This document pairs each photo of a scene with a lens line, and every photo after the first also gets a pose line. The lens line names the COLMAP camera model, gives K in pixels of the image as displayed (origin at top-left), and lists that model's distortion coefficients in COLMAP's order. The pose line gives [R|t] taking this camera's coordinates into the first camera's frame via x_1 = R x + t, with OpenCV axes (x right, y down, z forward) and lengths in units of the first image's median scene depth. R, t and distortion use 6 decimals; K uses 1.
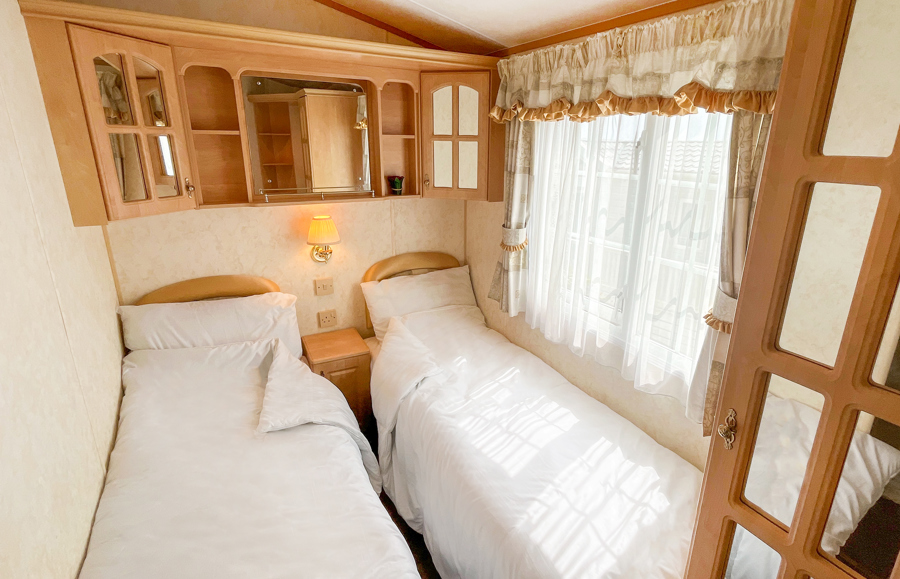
lens RADIAL K [[421.5, 0, 450.0], [0, 421.5, 289.5], [0, 0, 1]] dist [-0.002658, -0.000090]
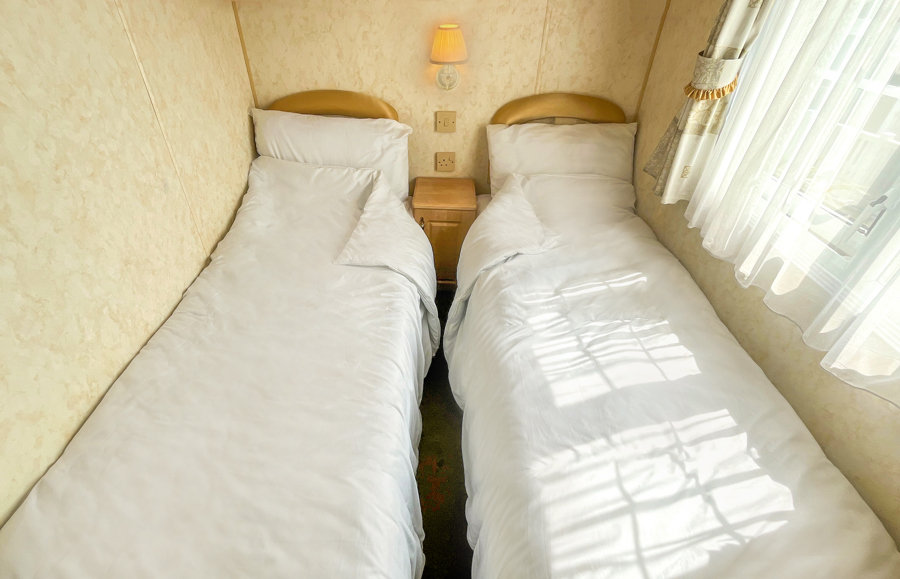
lens RADIAL K [[395.2, 0, 450.0], [0, 395.2, 289.5], [0, 0, 1]] dist [0.002011, 0.000156]
pose [[0.876789, 0.300852, -0.375140, 0.128706], [-0.165035, 0.920996, 0.352888, 0.024070], [0.451669, -0.247497, 0.857170, 0.256618]]
